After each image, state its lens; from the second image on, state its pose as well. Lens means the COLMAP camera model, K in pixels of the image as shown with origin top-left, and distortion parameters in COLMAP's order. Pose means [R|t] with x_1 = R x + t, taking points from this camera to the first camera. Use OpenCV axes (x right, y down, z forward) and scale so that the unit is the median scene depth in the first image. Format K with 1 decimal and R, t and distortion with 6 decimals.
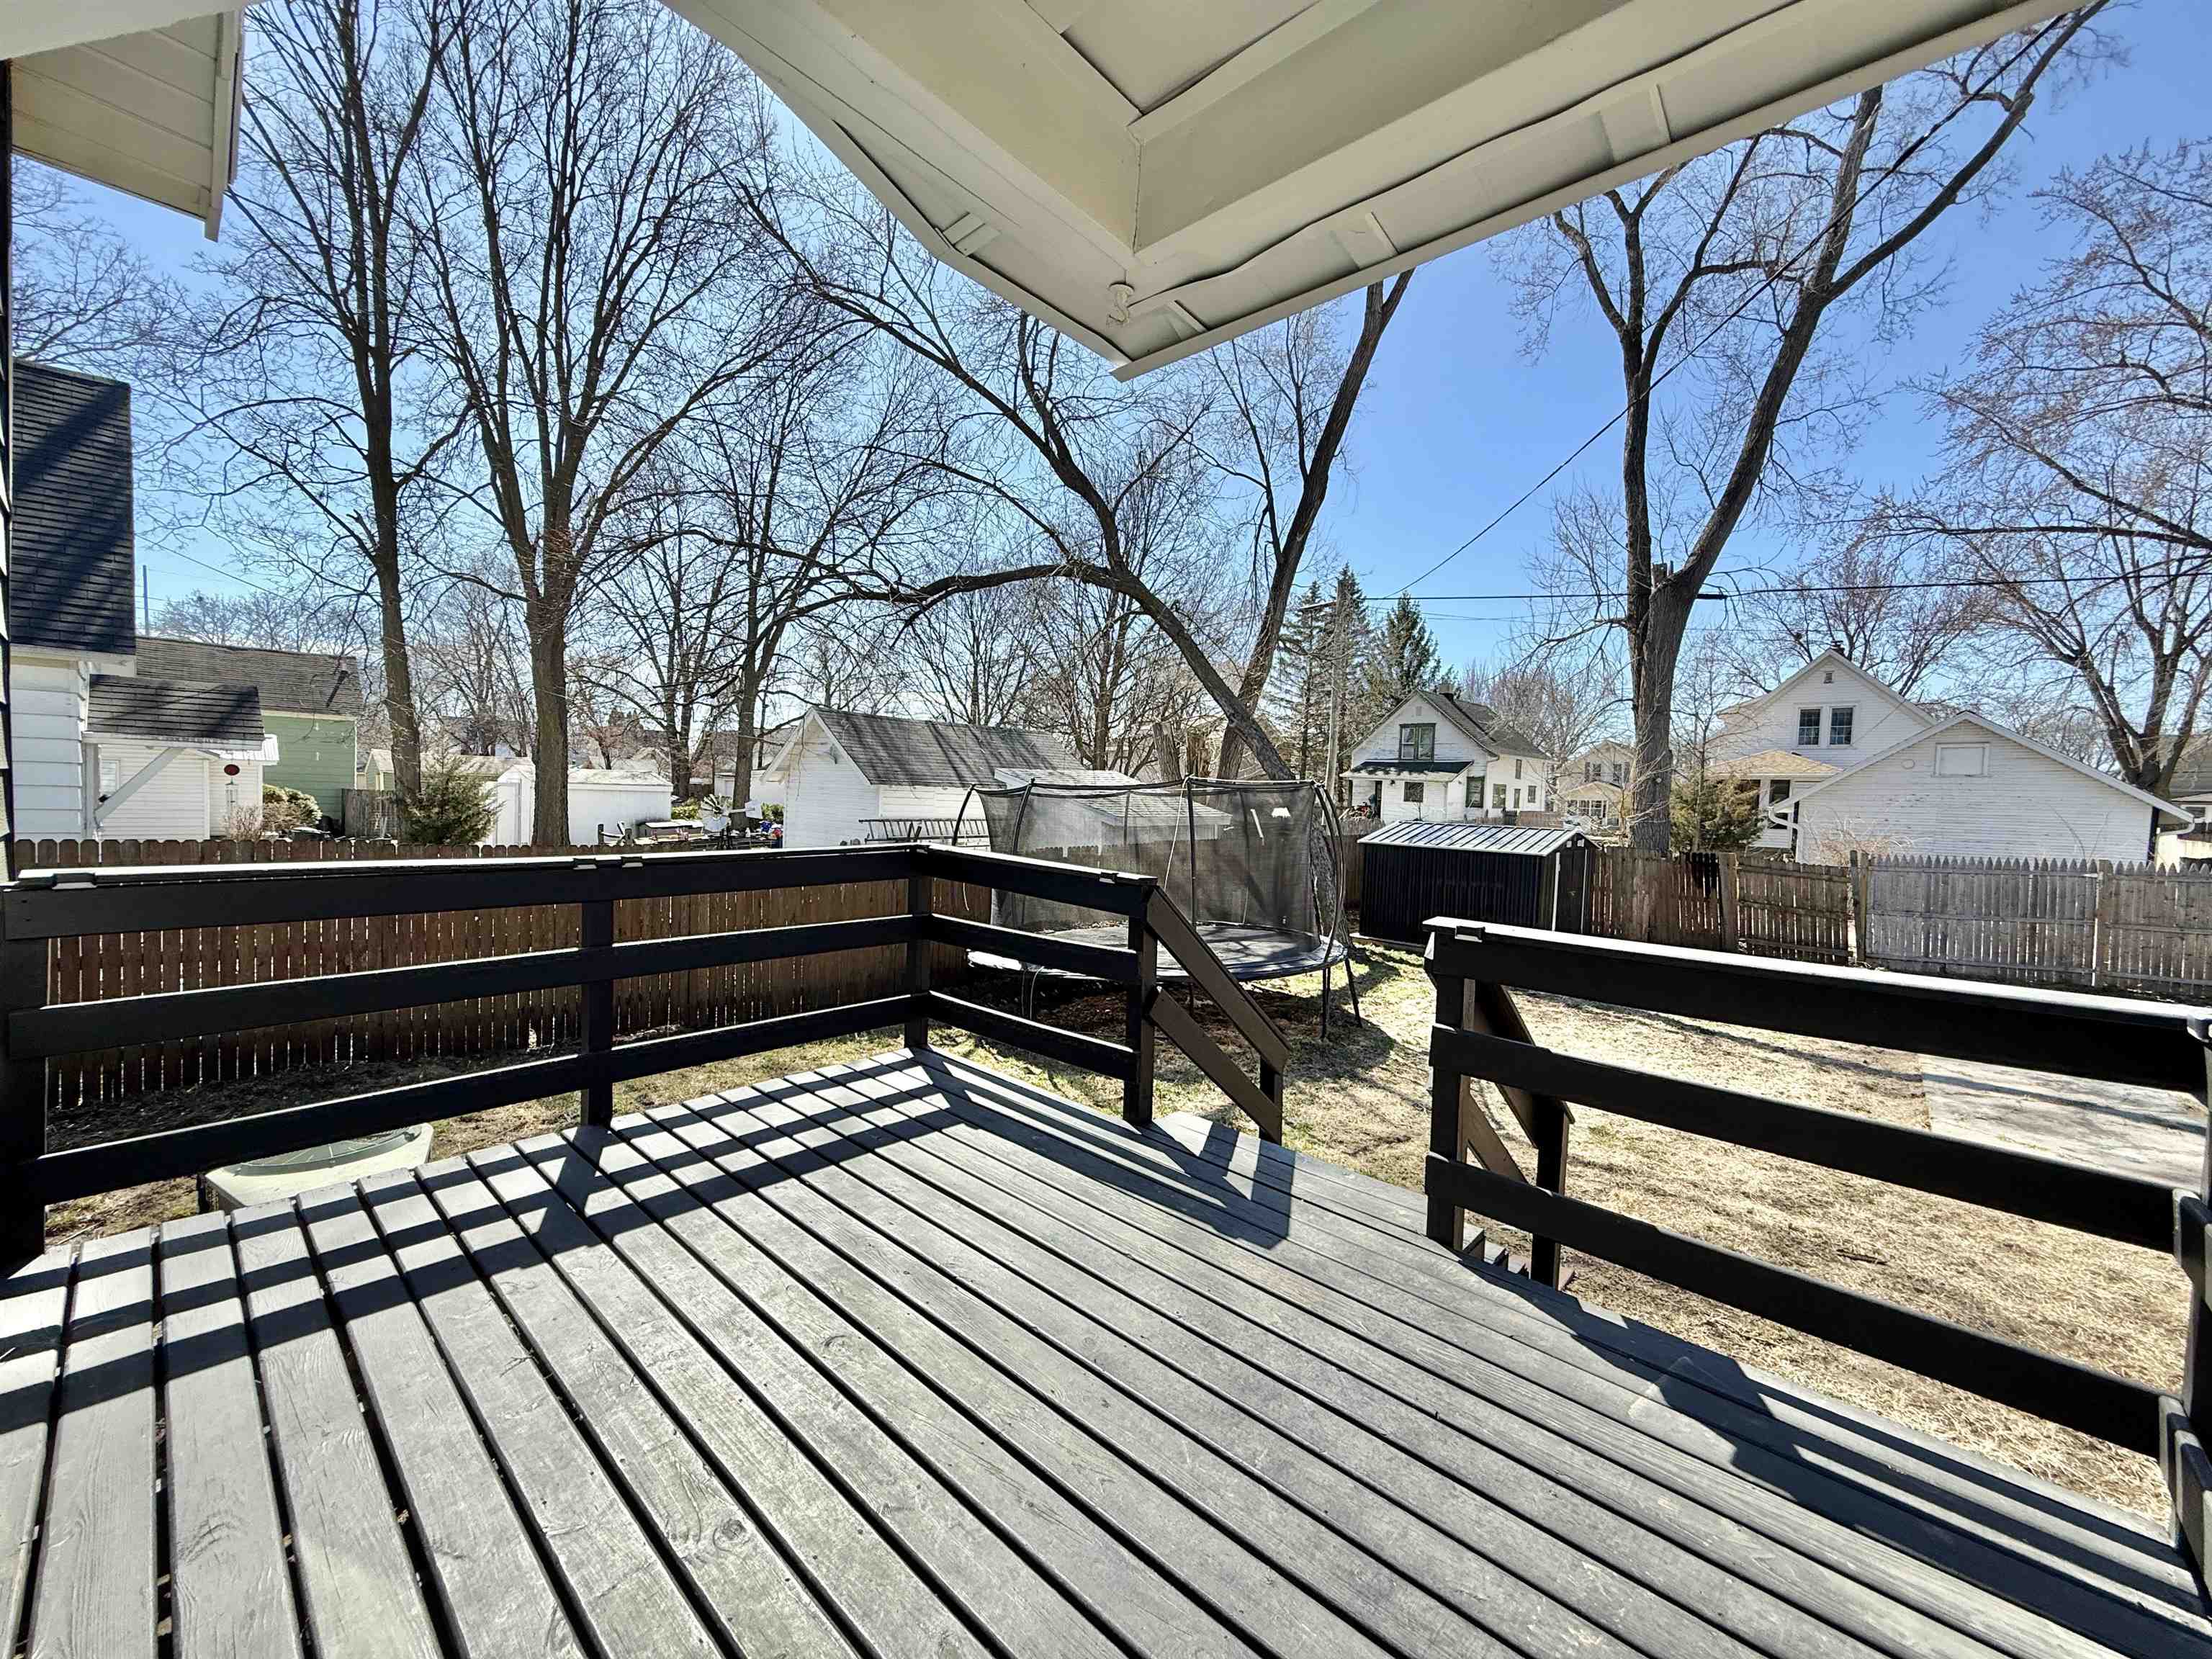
lens RADIAL K [[881.9, 0, 1097.1], [0, 881.9, 829.3], [0, 0, 1]] dist [0.000814, 0.000228]
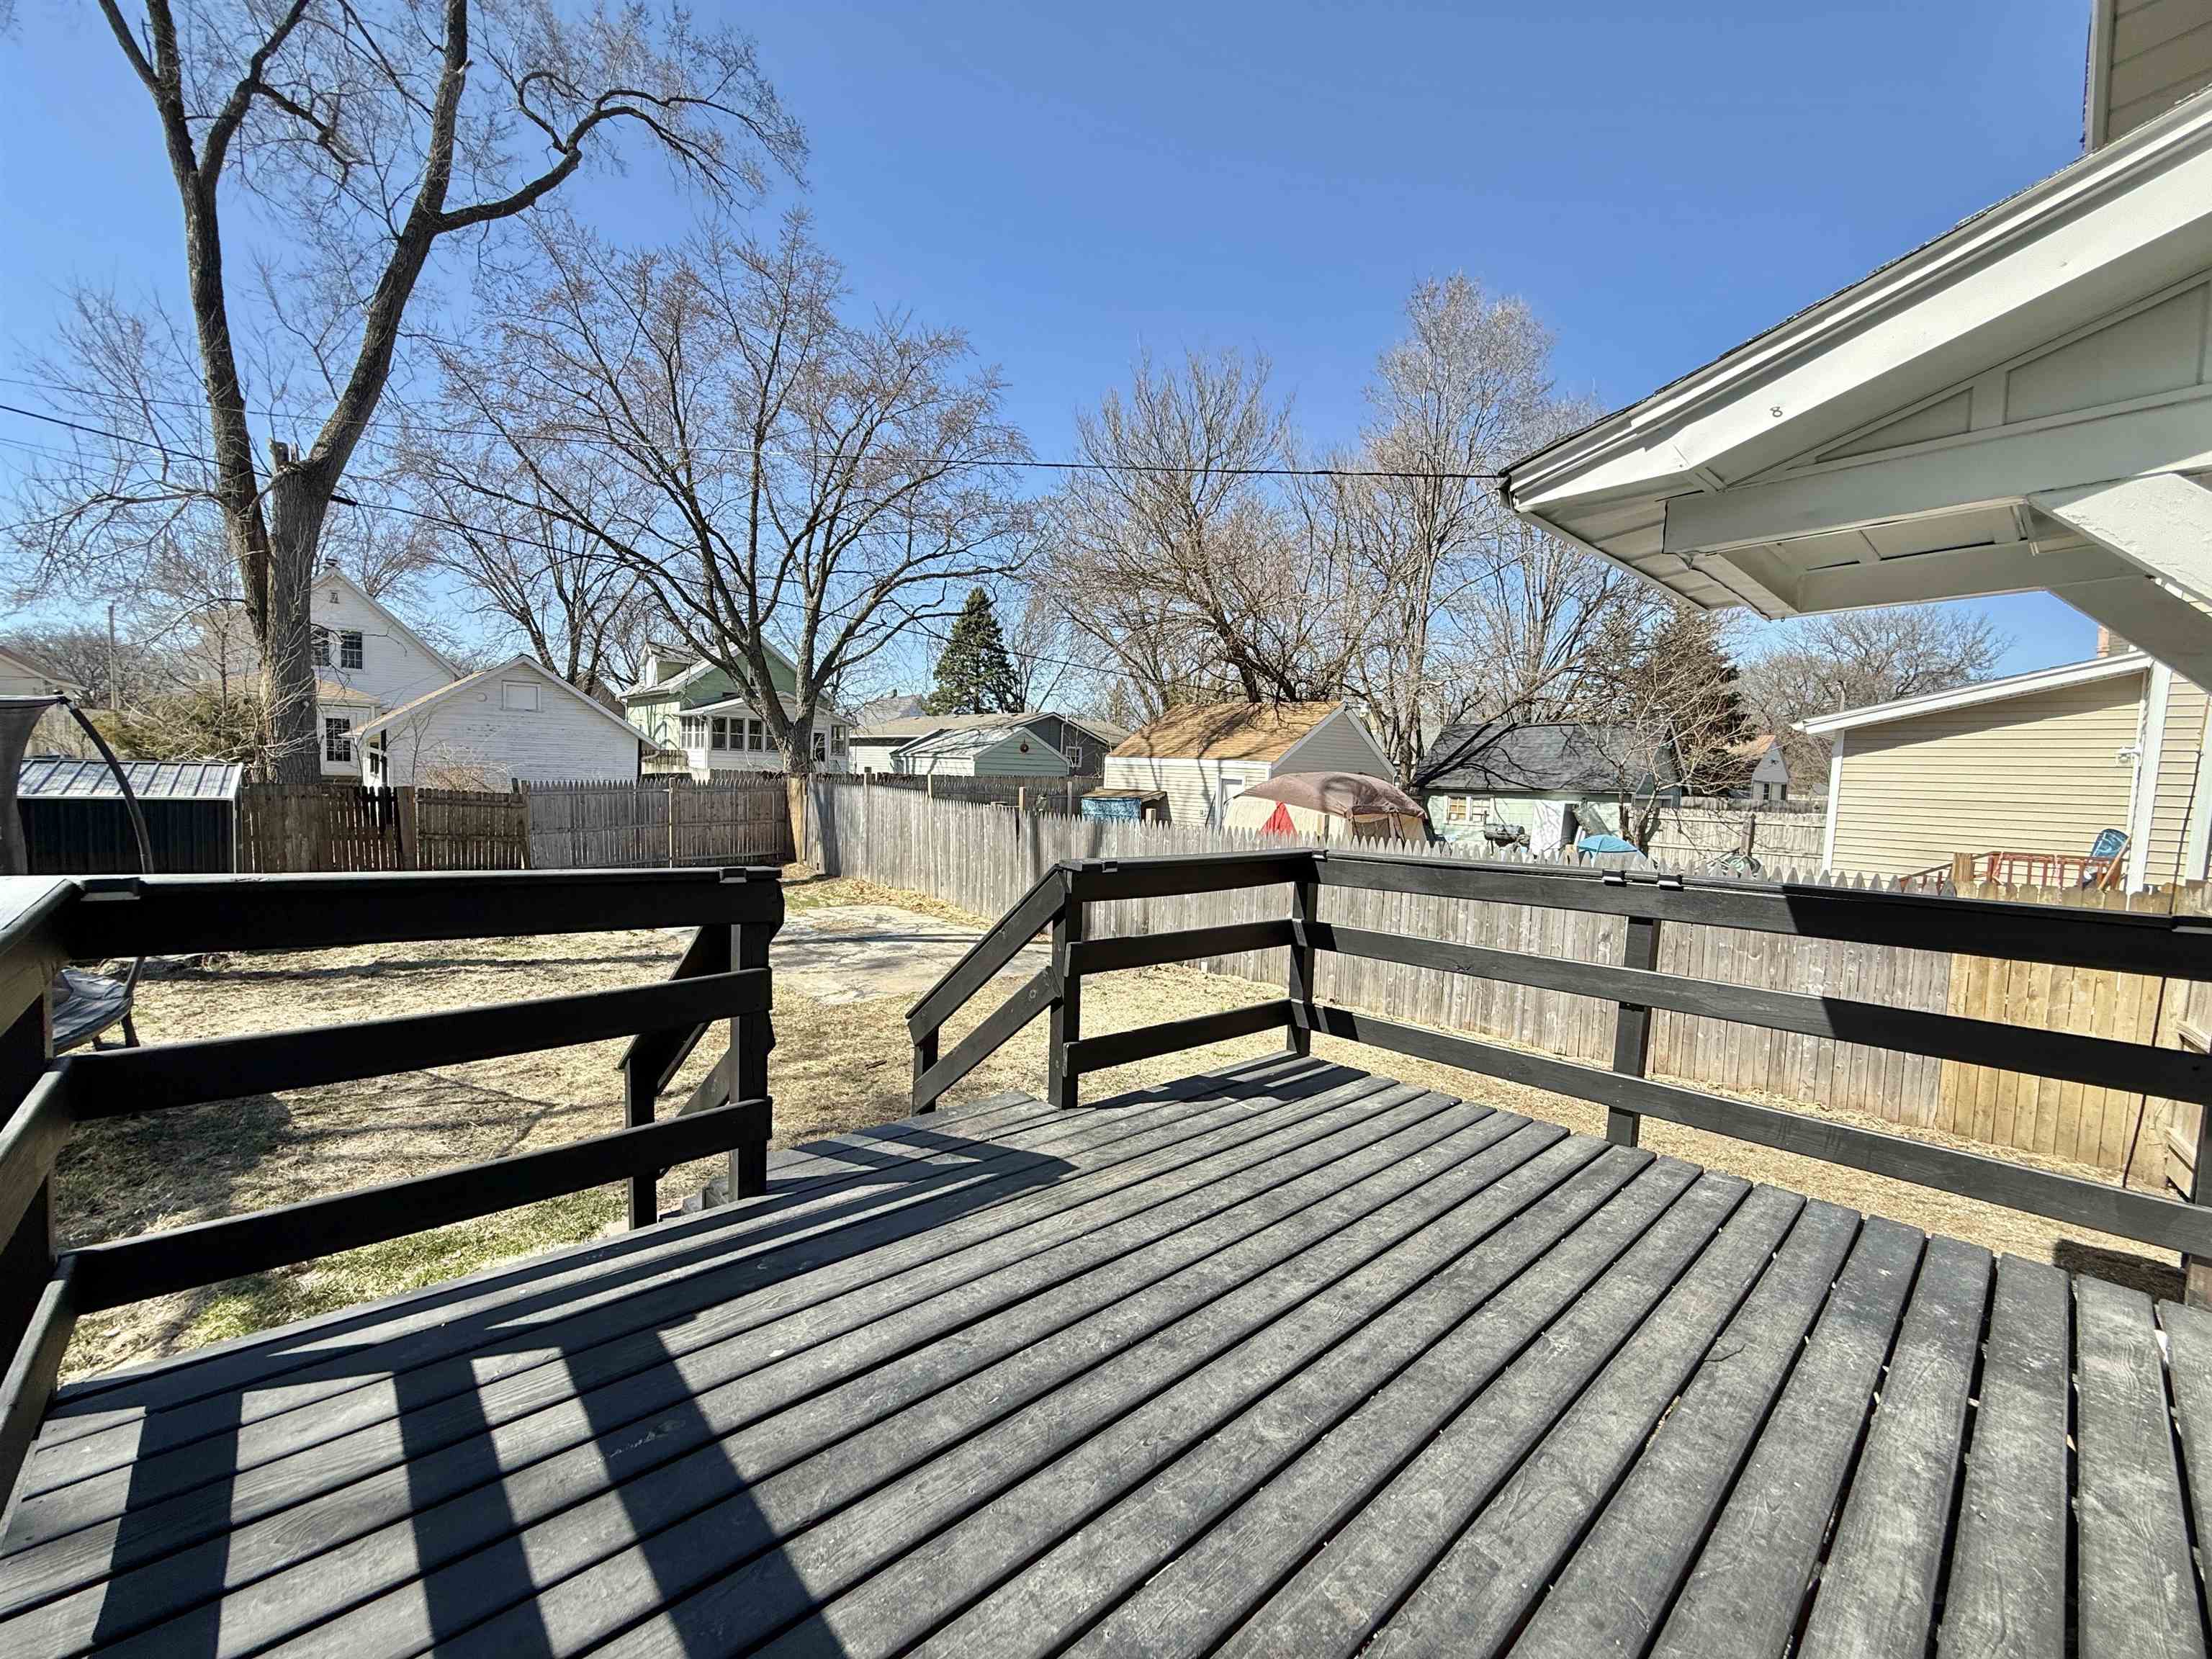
lens RADIAL K [[881.9, 0, 1097.1], [0, 881.9, 829.3], [0, 0, 1]] dist [0.000814, 0.000228]
pose [[0.091381, -0.094170, 0.991353, -0.168857], [0.004281, 0.995547, 0.094174, -0.012739], [-0.995807, -0.004362, 0.091377, 0.165480]]
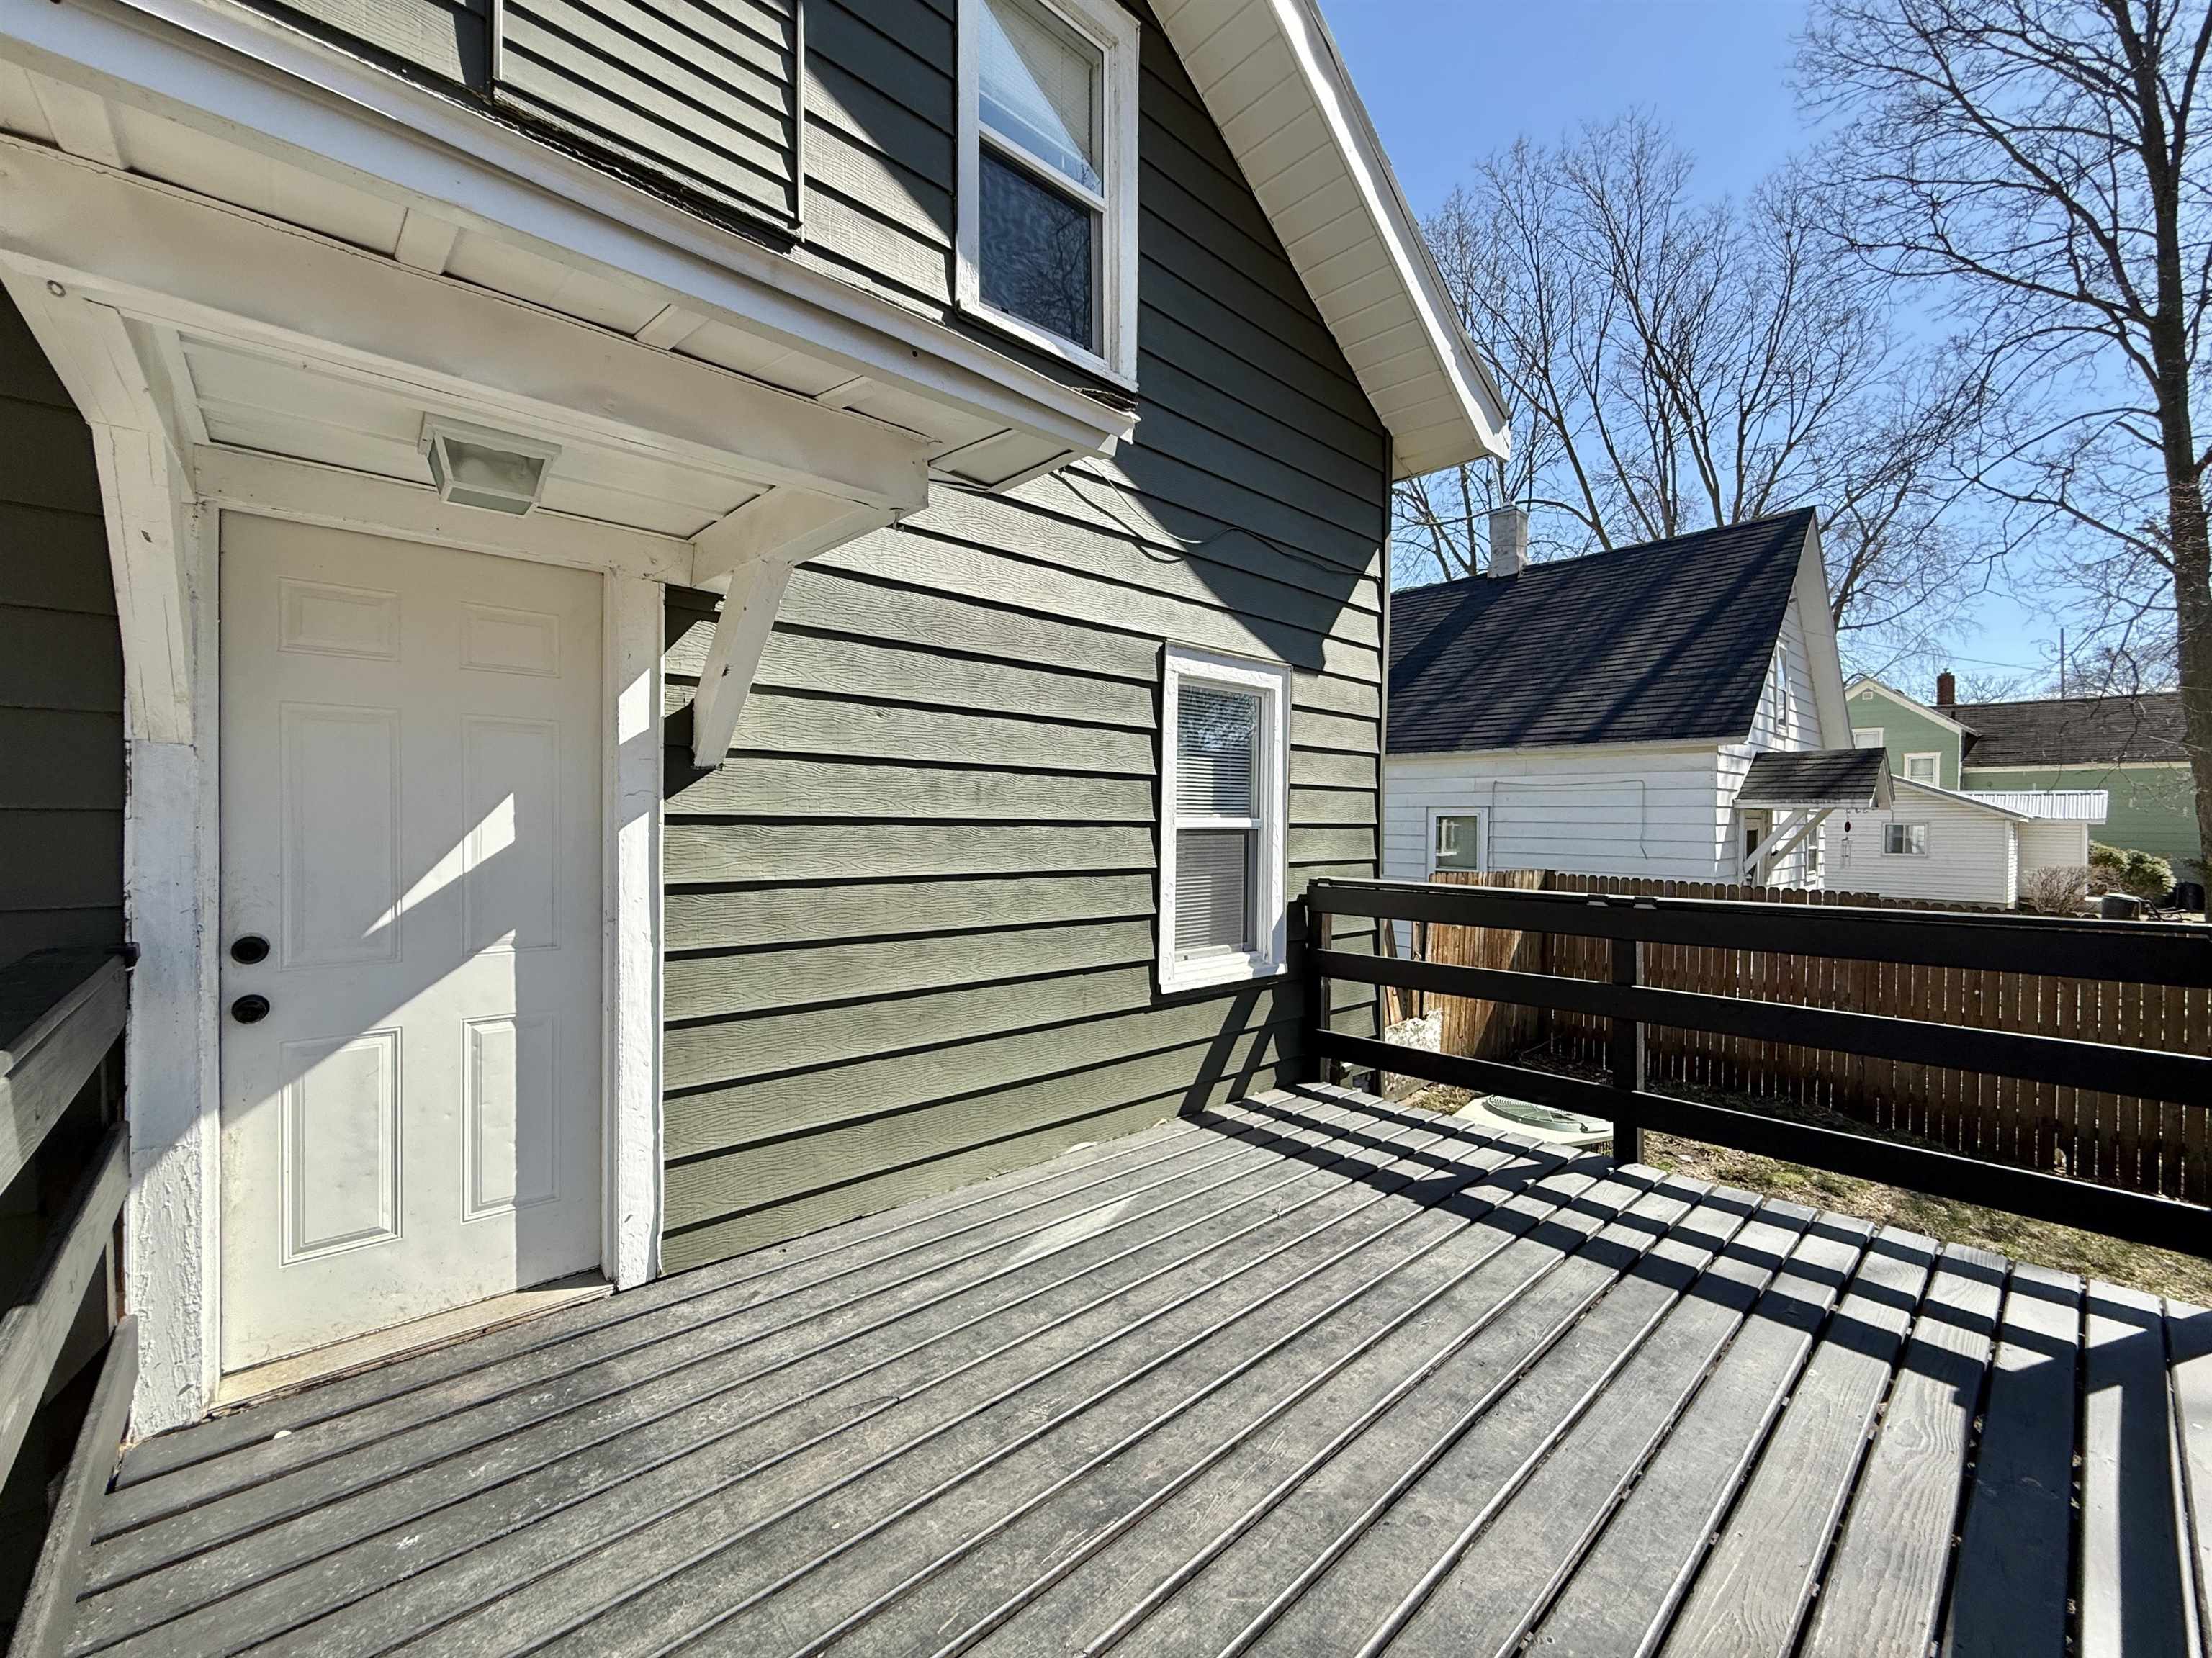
lens RADIAL K [[894.0, 0, 1096.1], [0, 894.0, 830.1], [0, 0, 1]] dist [0.000403, 0.000361]
pose [[-0.088202, -0.017518, -0.995949, 0.126360], [-0.053126, 0.998505, -0.012858, -0.000364], [0.994685, 0.051776, -0.089001, 0.115052]]
